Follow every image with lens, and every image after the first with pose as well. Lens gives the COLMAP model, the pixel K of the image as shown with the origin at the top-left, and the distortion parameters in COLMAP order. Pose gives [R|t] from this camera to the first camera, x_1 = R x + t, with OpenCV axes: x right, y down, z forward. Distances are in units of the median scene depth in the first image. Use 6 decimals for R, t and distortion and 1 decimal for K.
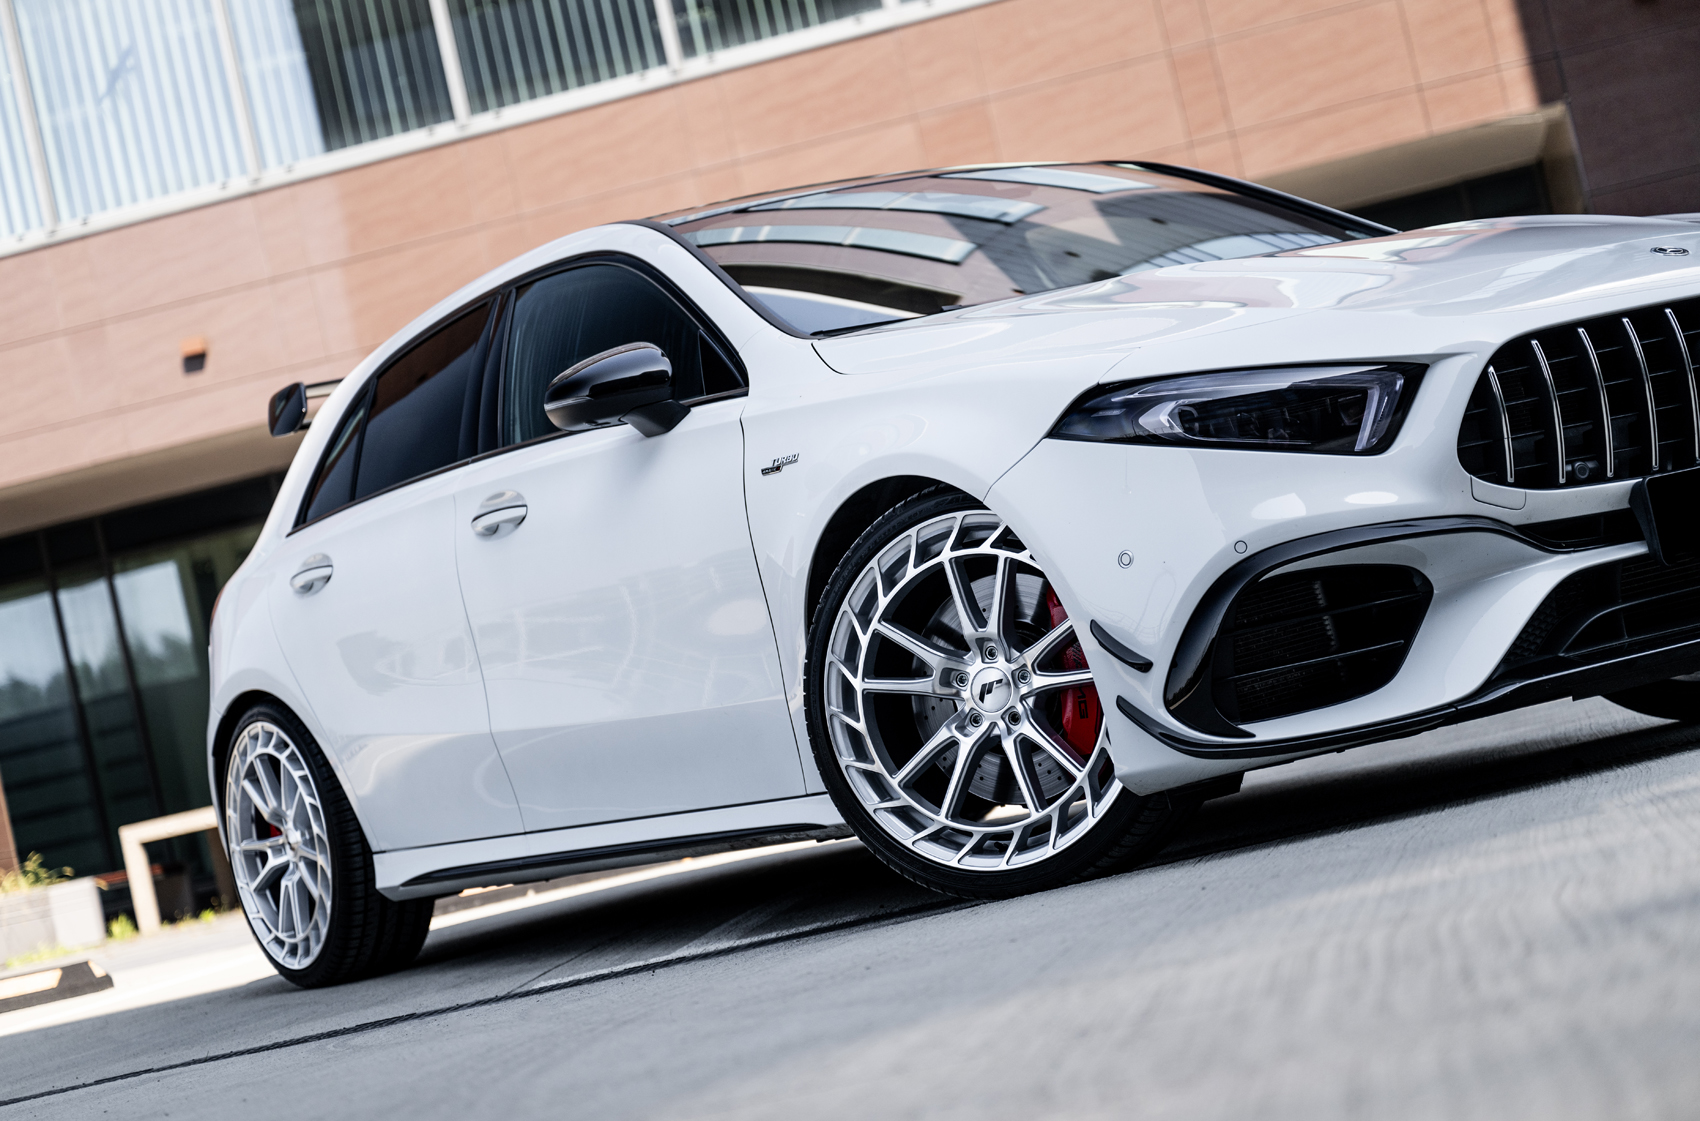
lens RADIAL K [[3490.2, 0, 845.1], [0, 3490.2, 556.8], [0, 0, 1]] dist [0.014161, 0.088273]
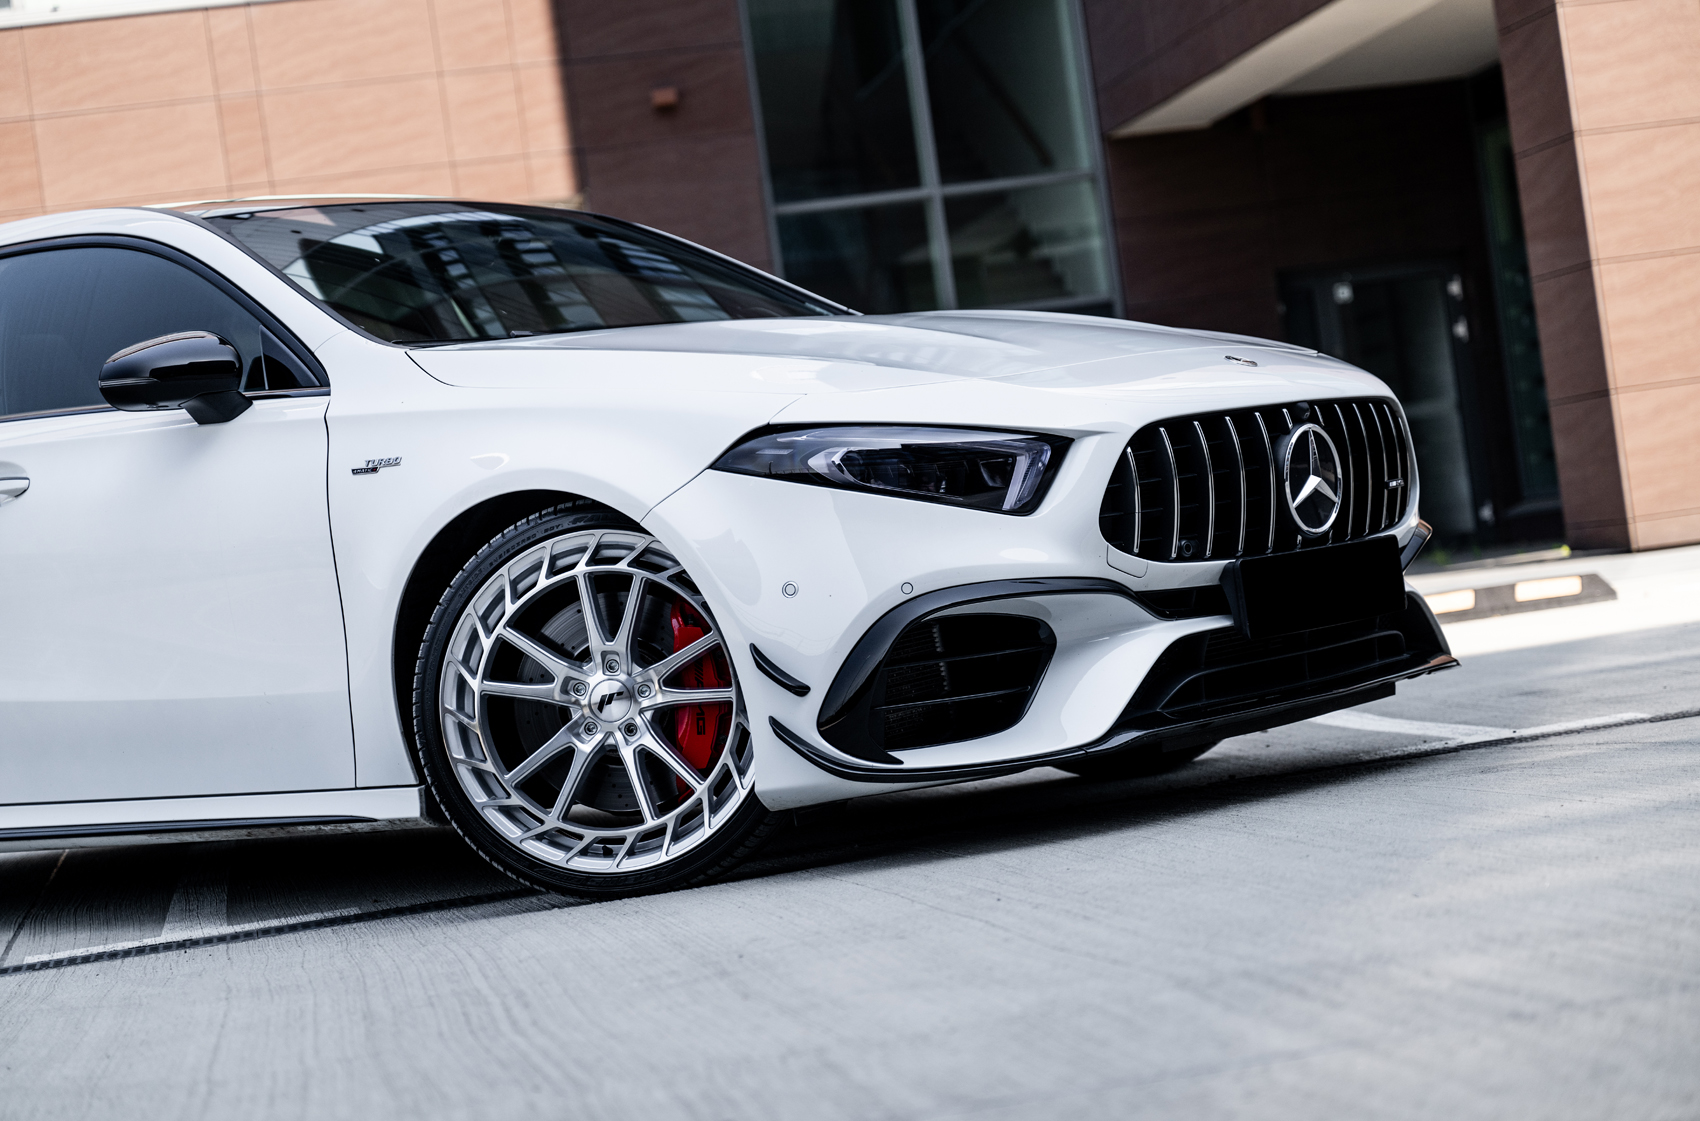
lens RADIAL K [[3333.4, 0, 850.0], [0, 3333.4, 560.5], [0, 0, 1]] dist [0.009181, -0.108451]
pose [[0.936080, 0.094066, 0.338978, -0.234948], [-0.089454, 0.995562, -0.029242, 0.018862], [-0.340225, -0.002950, 0.940340, 0.030454]]
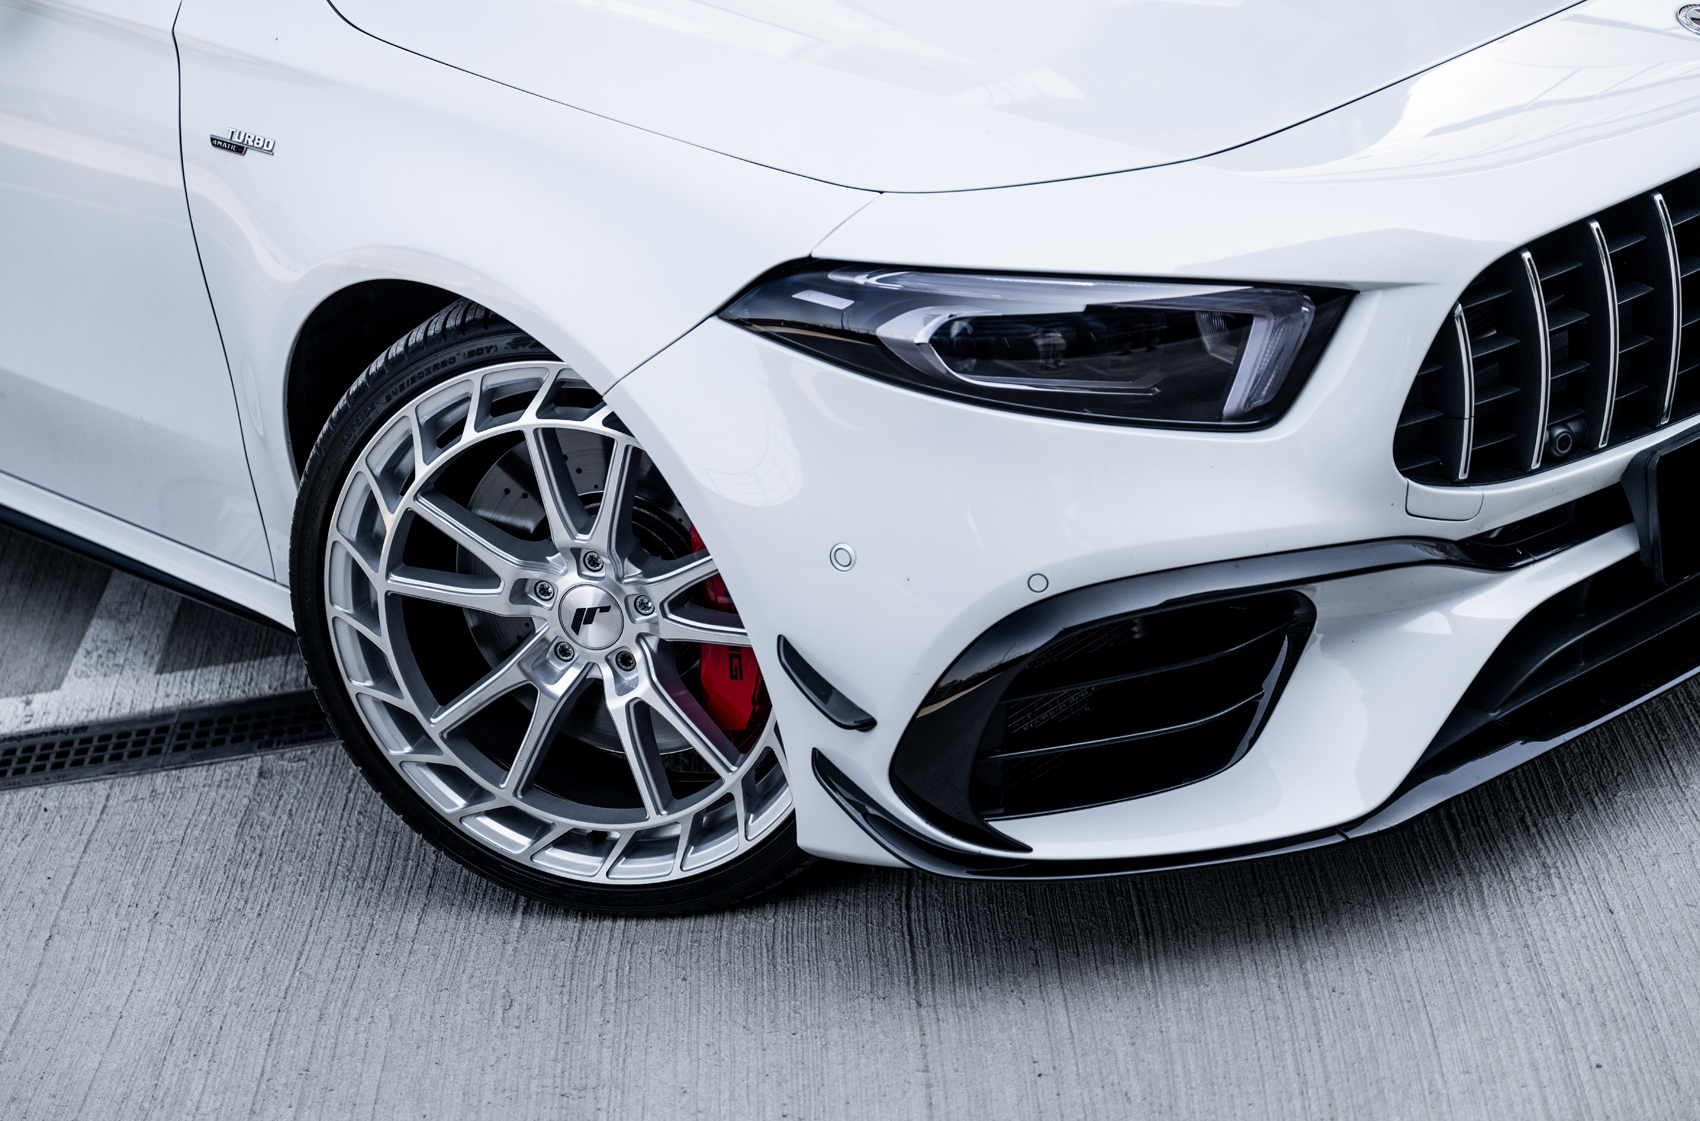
lens RADIAL K [[3490.2, 0, 845.1], [0, 3490.2, 556.8], [0, 0, 1]] dist [0.014161, 0.088273]
pose [[0.980842, -0.007831, 0.194648, -0.037541], [-0.071225, 0.915596, 0.395742, -0.230301], [-0.181318, -0.402024, 0.897497, 0.416855]]
